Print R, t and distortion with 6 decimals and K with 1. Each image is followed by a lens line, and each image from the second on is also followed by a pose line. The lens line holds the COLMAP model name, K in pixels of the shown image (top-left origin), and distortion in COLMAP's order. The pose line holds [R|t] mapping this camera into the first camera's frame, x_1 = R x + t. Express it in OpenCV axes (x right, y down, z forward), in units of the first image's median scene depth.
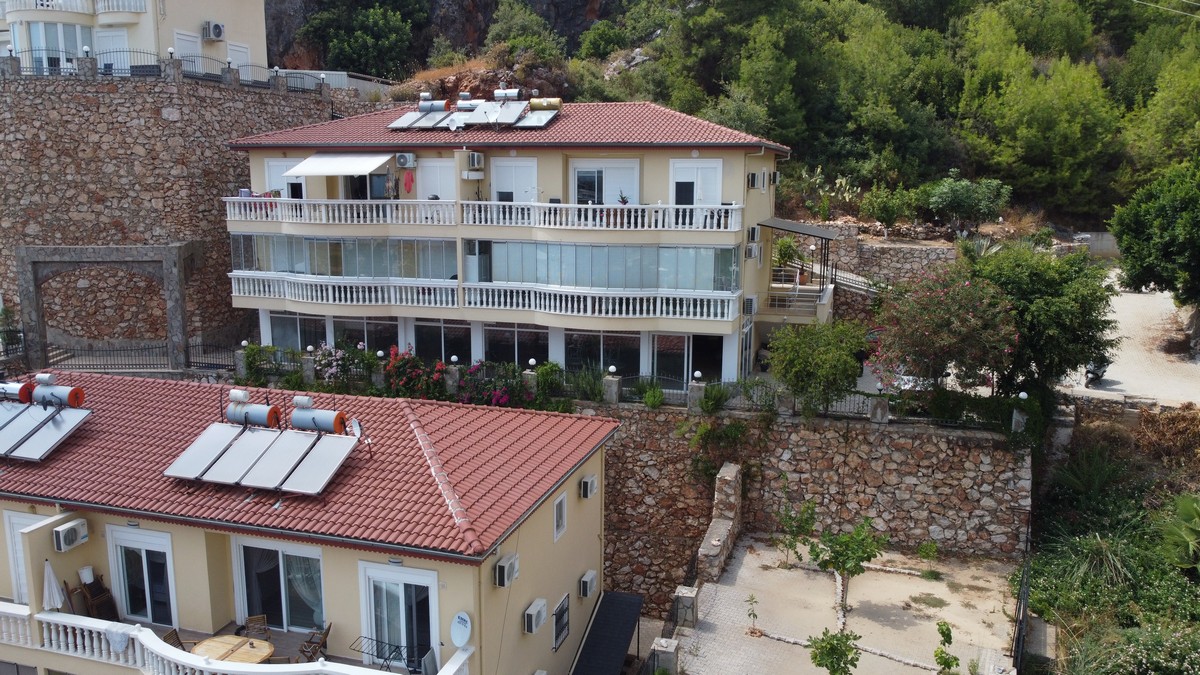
lens RADIAL K [[926.7, 0, 613.2], [0, 926.7, 343.5], [0, 0, 1]] dist [-0.008367, -0.002351]
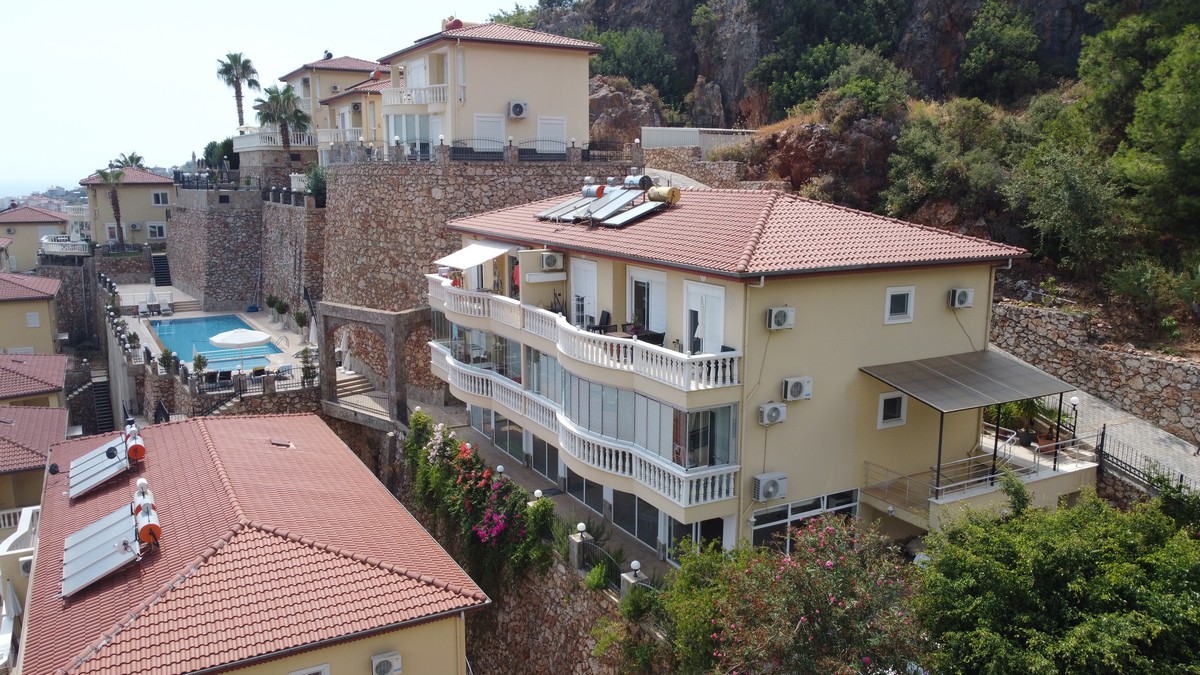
lens RADIAL K [[926.7, 0, 605.2], [0, 926.7, 338.3], [0, 0, 1]] dist [-0.008367, -0.002351]
pose [[0.705919, 0.124092, -0.697338, 0.477750], [-0.123156, 0.991040, 0.051685, -0.155610], [0.697504, 0.049396, 0.714877, 0.339175]]
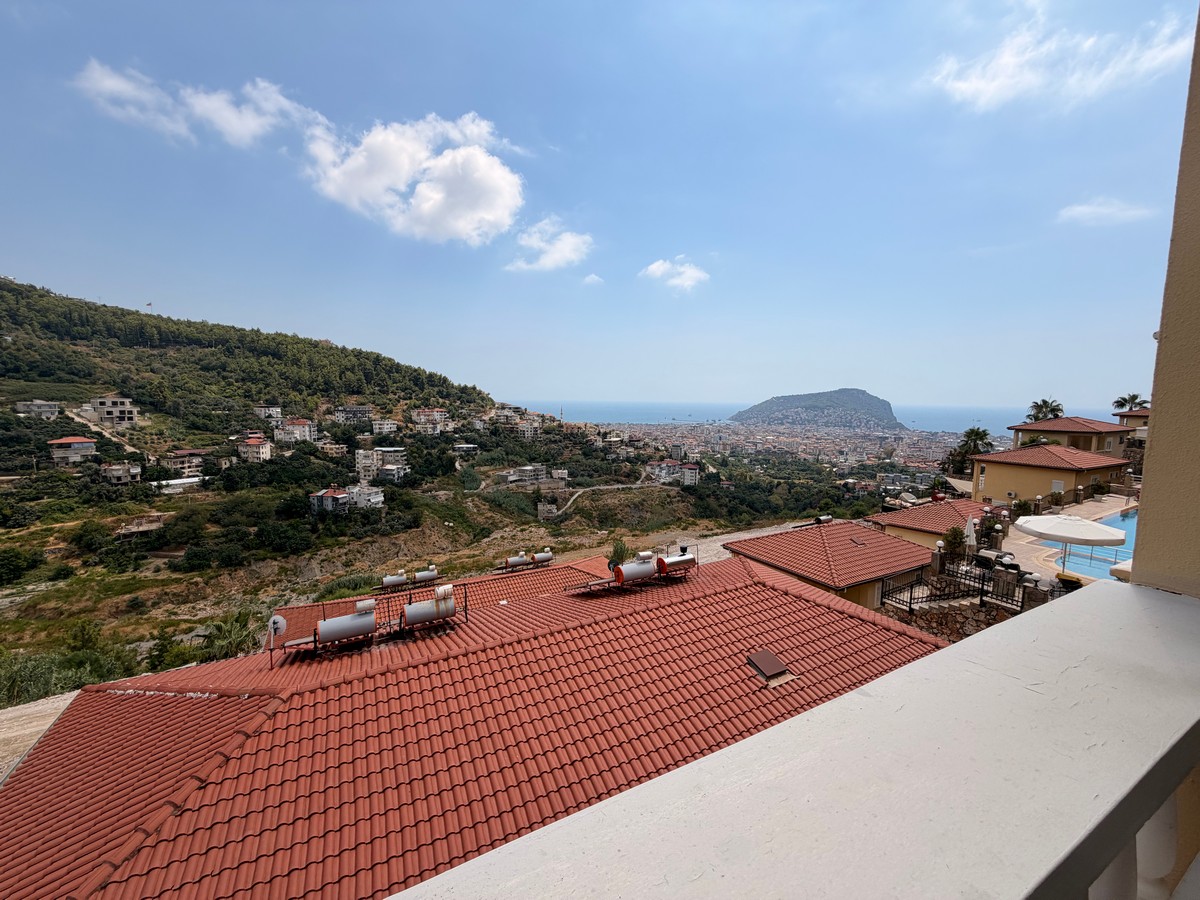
lens RADIAL K [[479.4, 0, 595.3], [0, 479.4, 453.0], [0, 0, 1]] dist [0.001299, 0.000167]
pose [[-0.722158, 0.066631, -0.688512, -0.095307], [-0.135378, 0.962488, 0.235139, -0.145381], [0.678352, 0.263017, -0.686048, 0.863140]]
